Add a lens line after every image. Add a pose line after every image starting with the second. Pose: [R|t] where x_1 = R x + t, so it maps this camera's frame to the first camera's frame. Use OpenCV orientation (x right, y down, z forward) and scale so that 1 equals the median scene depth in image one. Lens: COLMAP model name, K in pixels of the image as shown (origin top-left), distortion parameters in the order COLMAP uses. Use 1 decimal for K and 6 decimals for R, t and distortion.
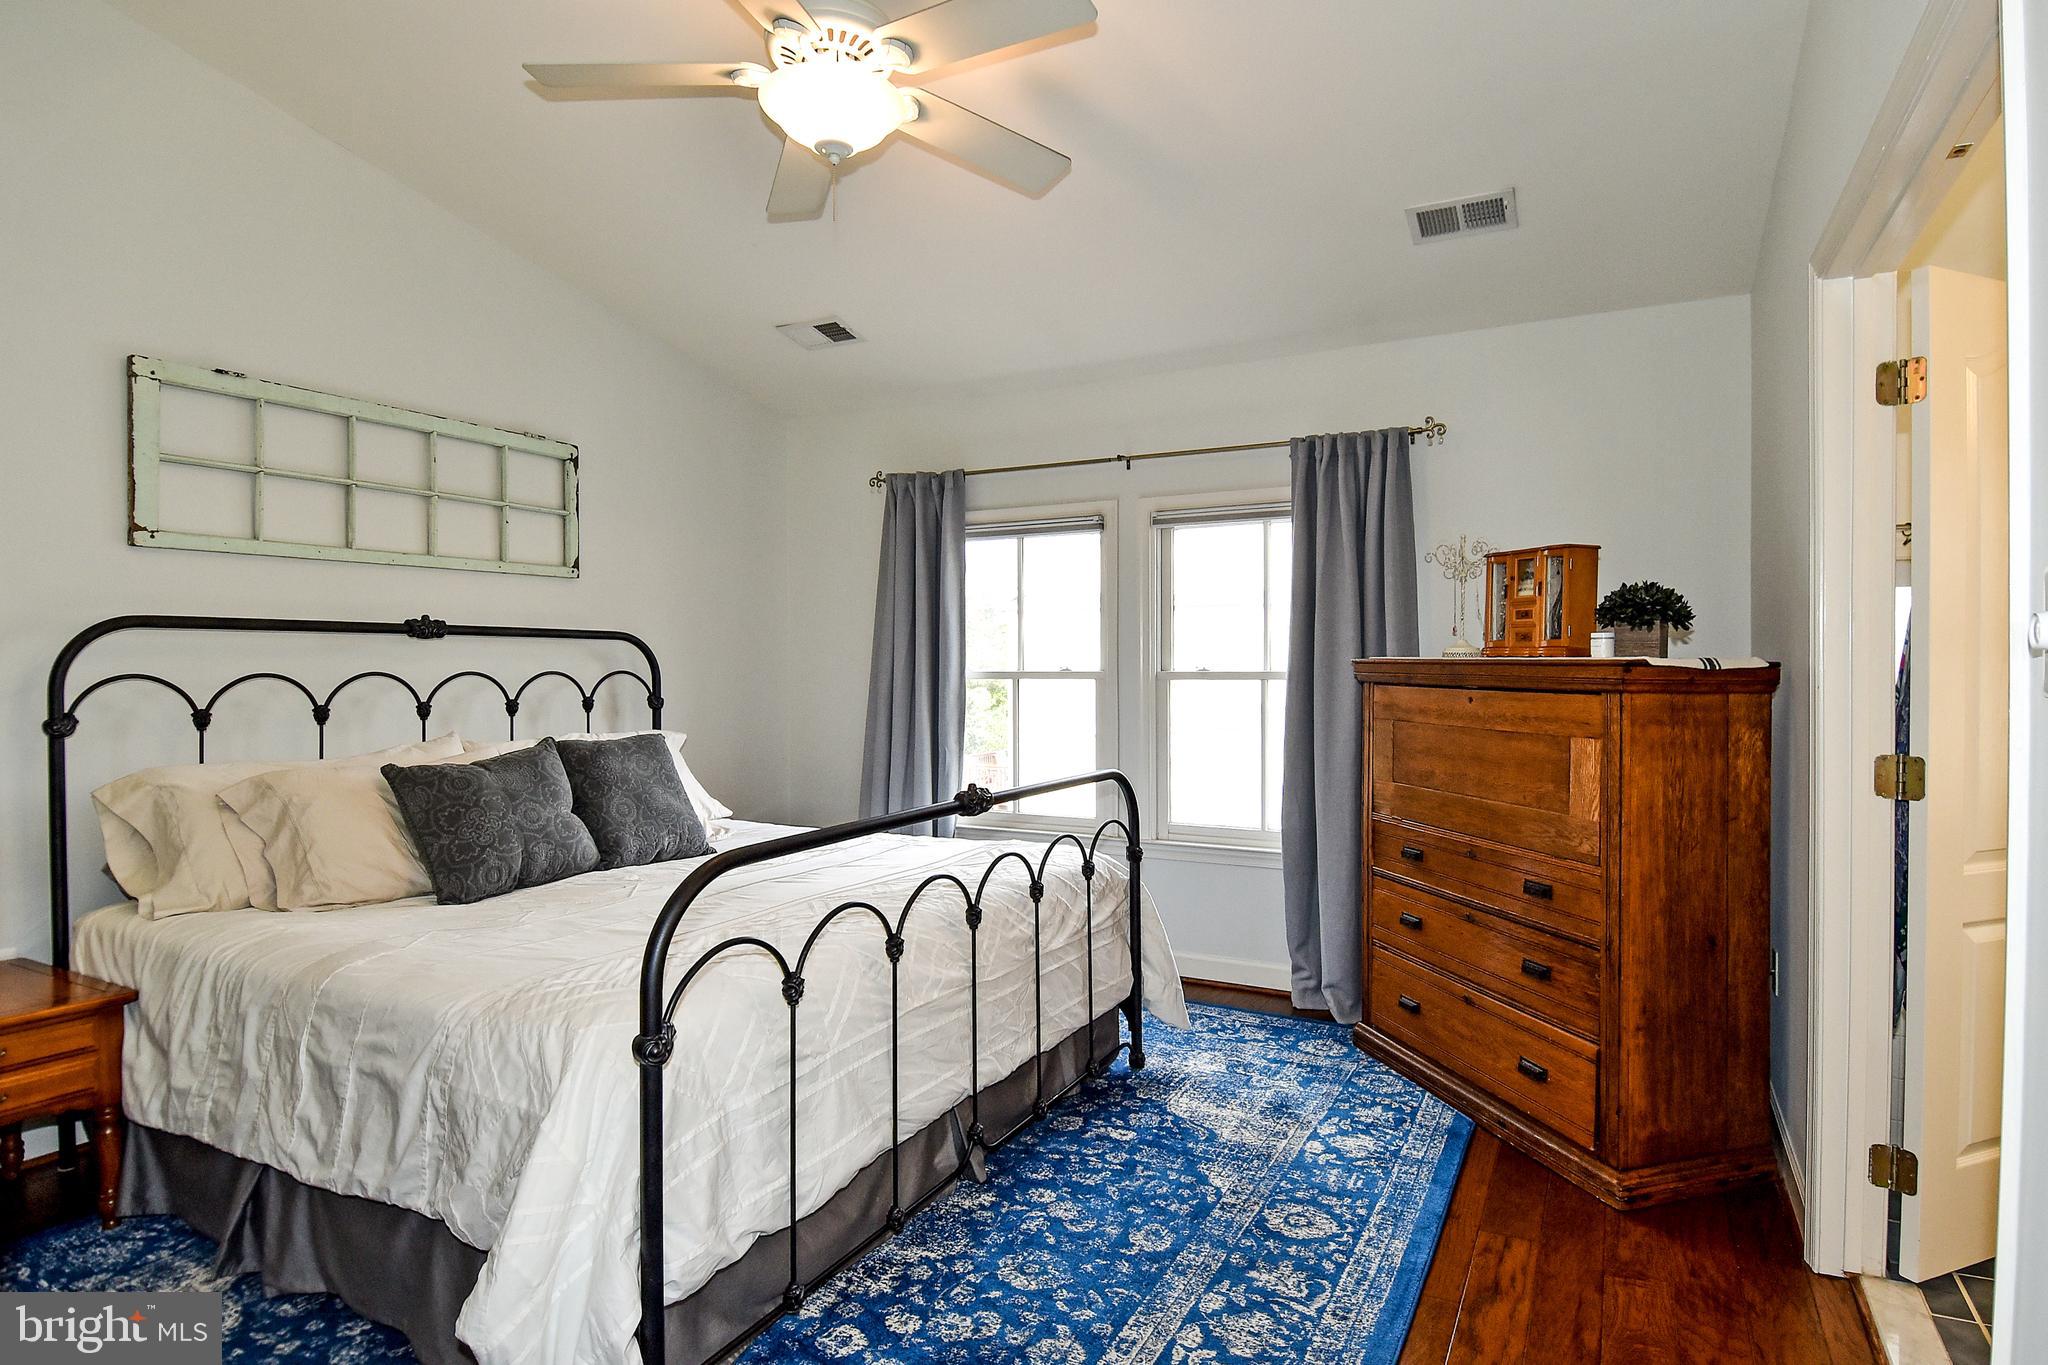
lens RADIAL K [[1099.2, 0, 1030.1], [0, 1099.2, 664.9], [0, 0, 1]] dist [0.037990, -0.053331]
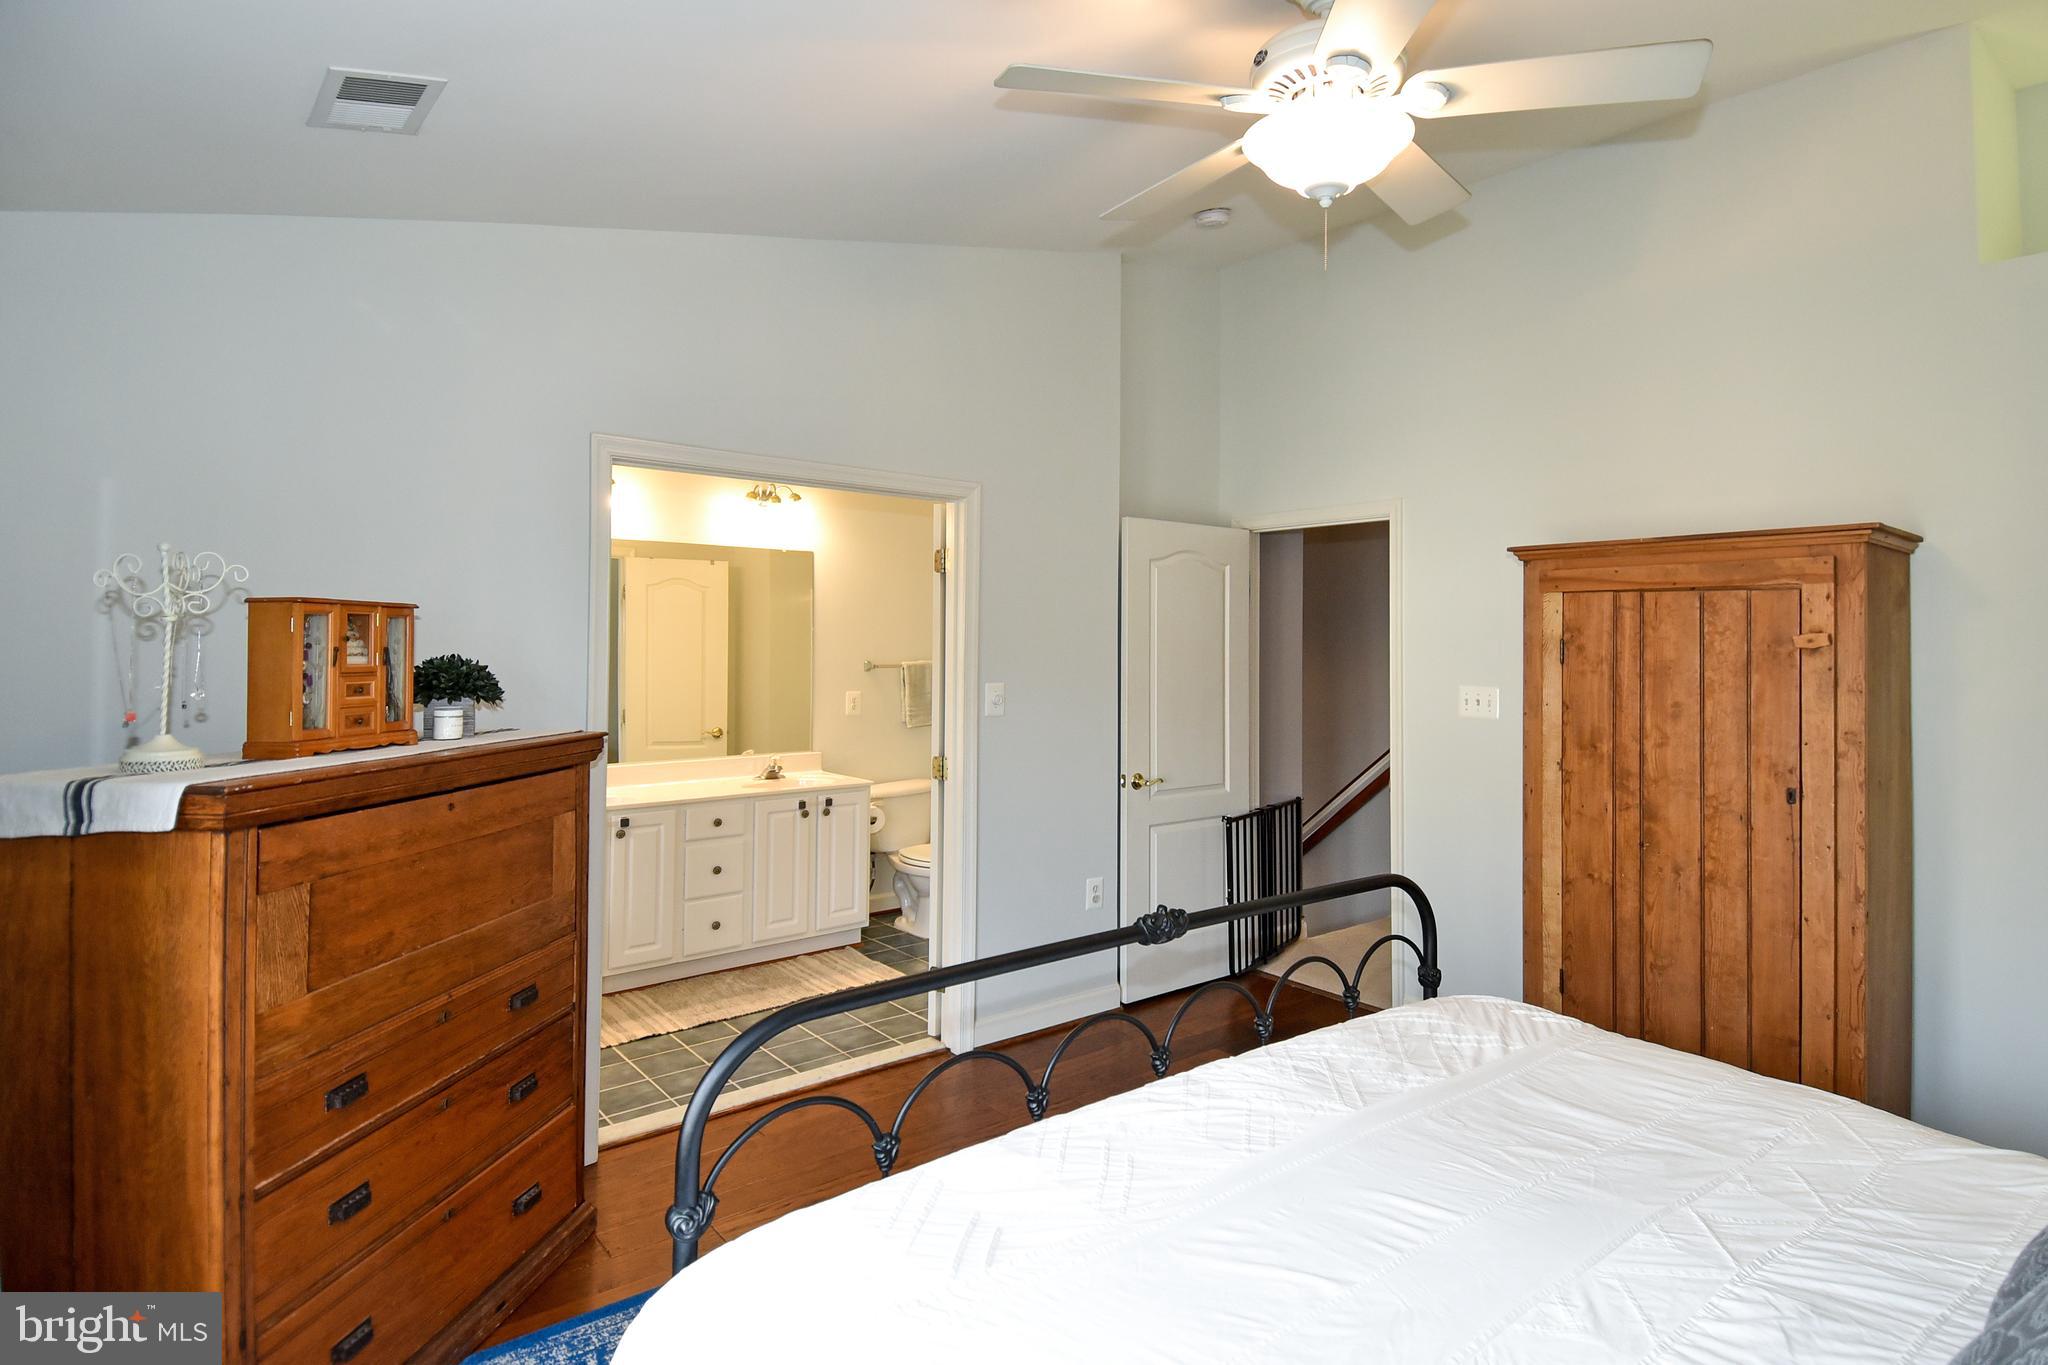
lens RADIAL K [[1068.1, 0, 1109.9], [0, 1068.1, 628.0], [0, 0, 1]] dist [0.079033, -0.047181]
pose [[-0.939243, -0.004138, 0.343227, -0.208223], [-0.007340, 0.999941, -0.008032, -0.066314], [-0.343173, -0.010063, -0.939218, 1.185171]]
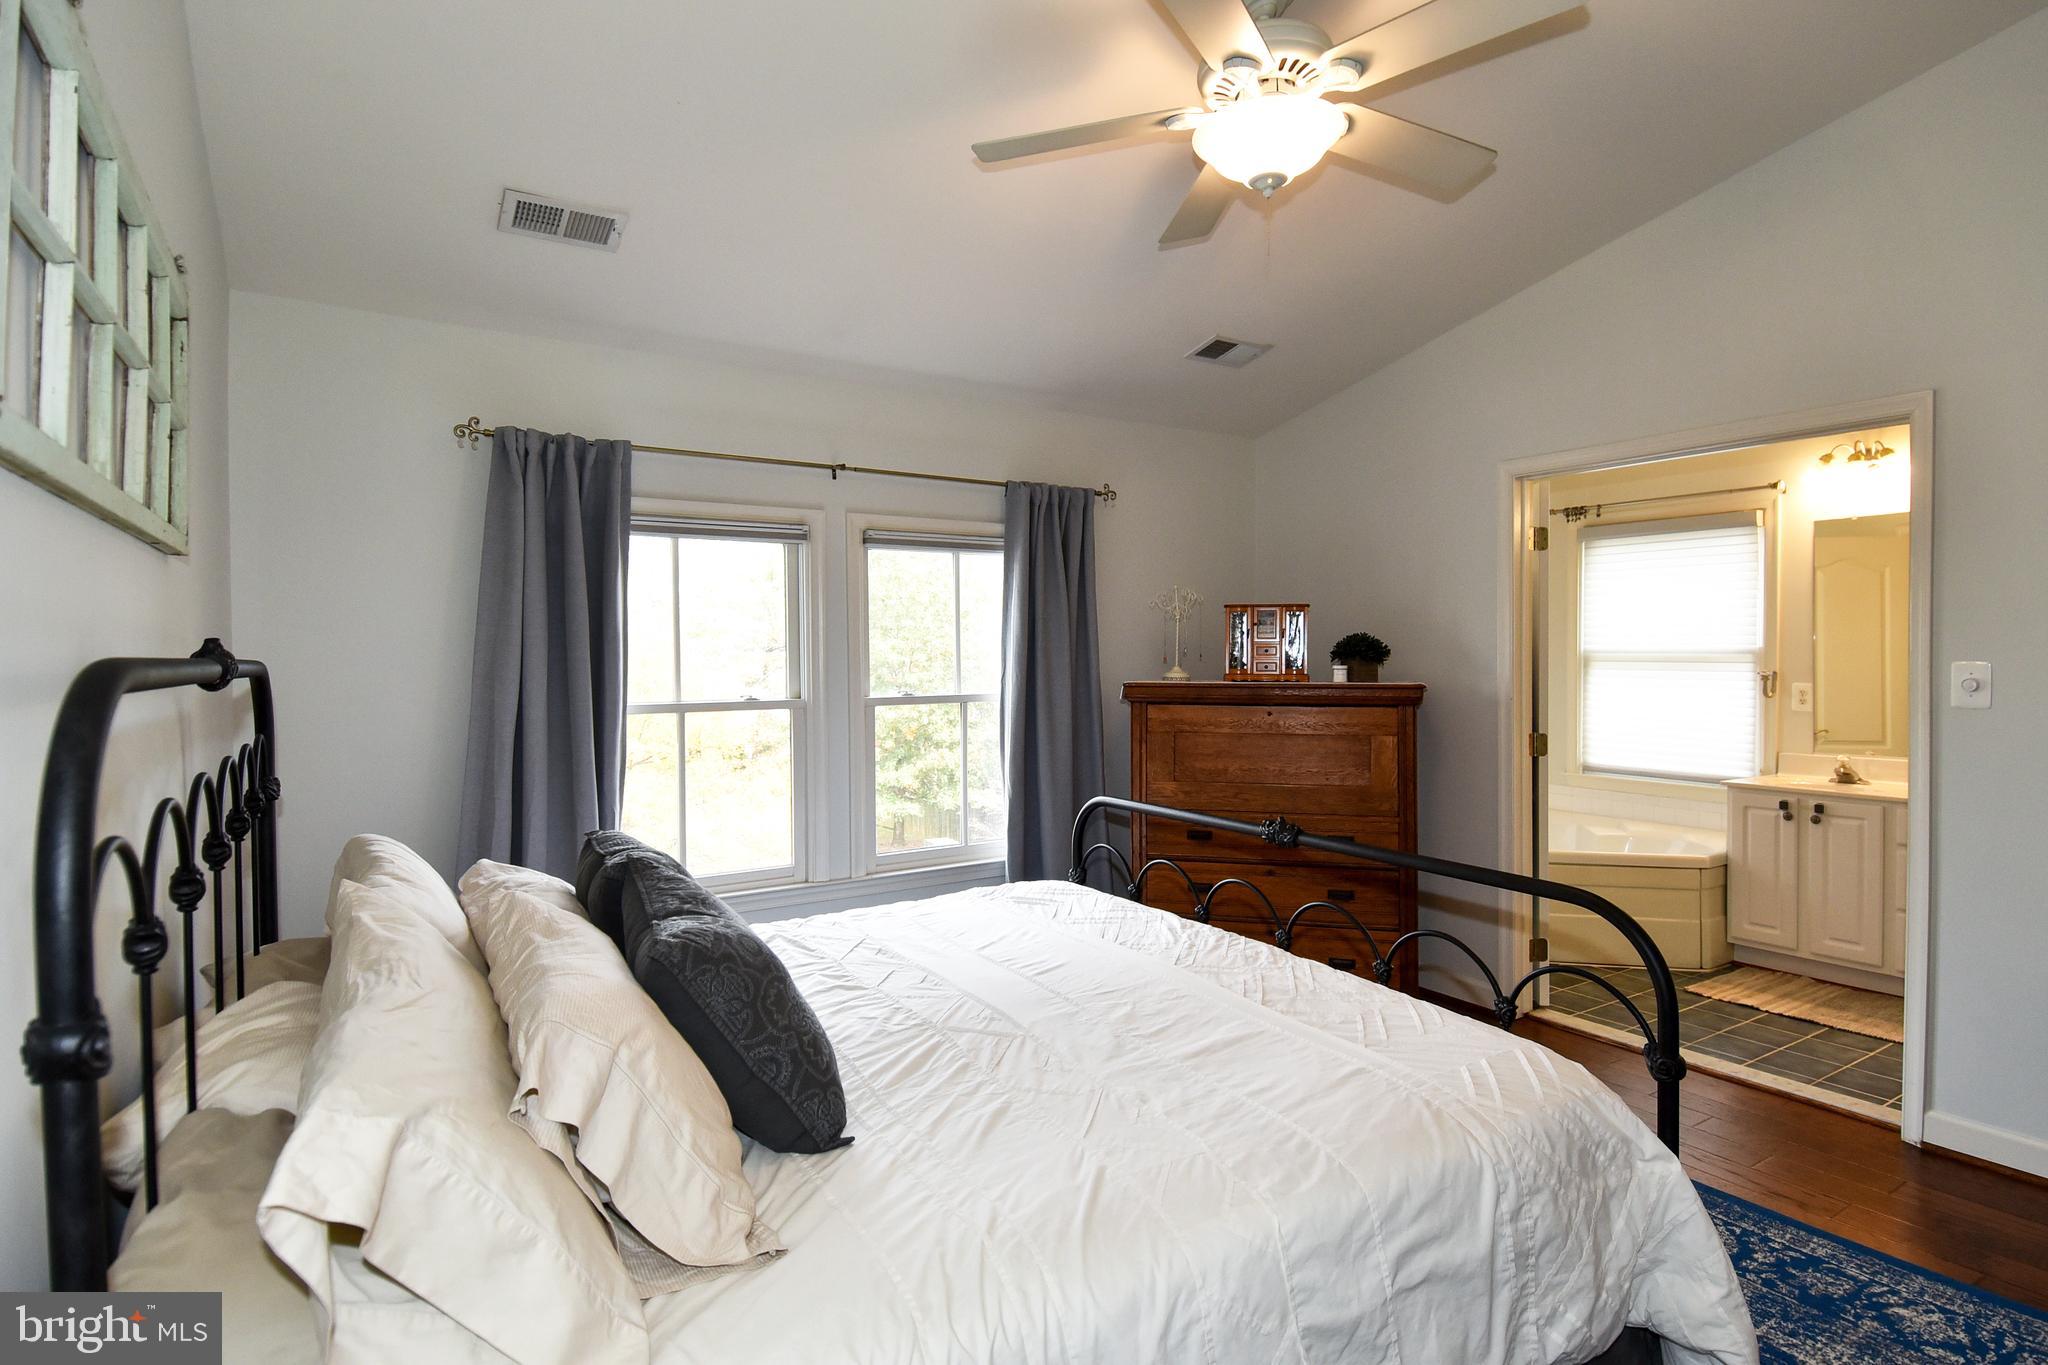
lens RADIAL K [[1099.2, 0, 1030.1], [0, 1099.2, 664.9], [0, 0, 1]] dist [0.037990, -0.053331]
pose [[0.480312, -0.004185, 0.877088, -0.716432], [0.009175, 0.999958, -0.000254, -0.023673], [-0.877050, 0.008169, 0.480330, 0.466696]]
